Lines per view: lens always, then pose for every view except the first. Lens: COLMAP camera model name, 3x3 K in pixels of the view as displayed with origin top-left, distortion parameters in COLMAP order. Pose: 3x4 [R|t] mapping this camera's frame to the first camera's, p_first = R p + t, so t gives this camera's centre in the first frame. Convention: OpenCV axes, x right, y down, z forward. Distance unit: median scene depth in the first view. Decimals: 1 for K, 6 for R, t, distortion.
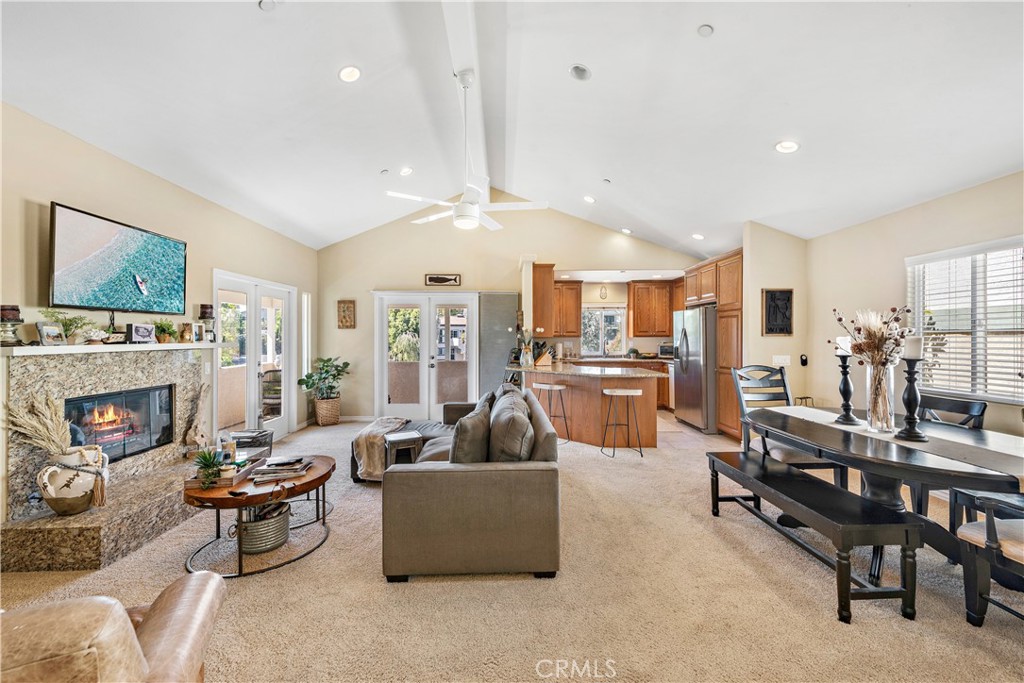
lens RADIAL K [[404.7, 0, 514.4], [0, 404.7, 335.5], [0, 0, 1]] dist [0.001066, -0.000185]
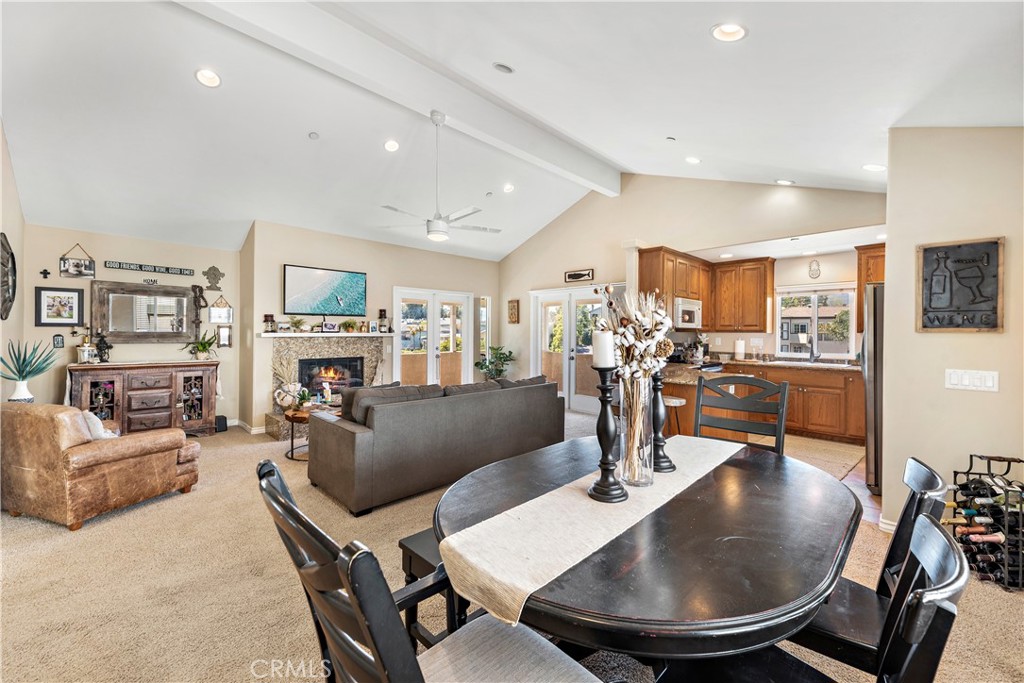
lens RADIAL K [[404.7, 0, 515.9], [0, 404.7, 337.2], [0, 0, 1]] dist [0.001066, -0.000185]
pose [[0.683013, 0.018620, -0.730169, 0.711283], [-0.005193, 0.999774, 0.020638, -0.001194], [0.730388, -0.010304, 0.682955, 0.260550]]
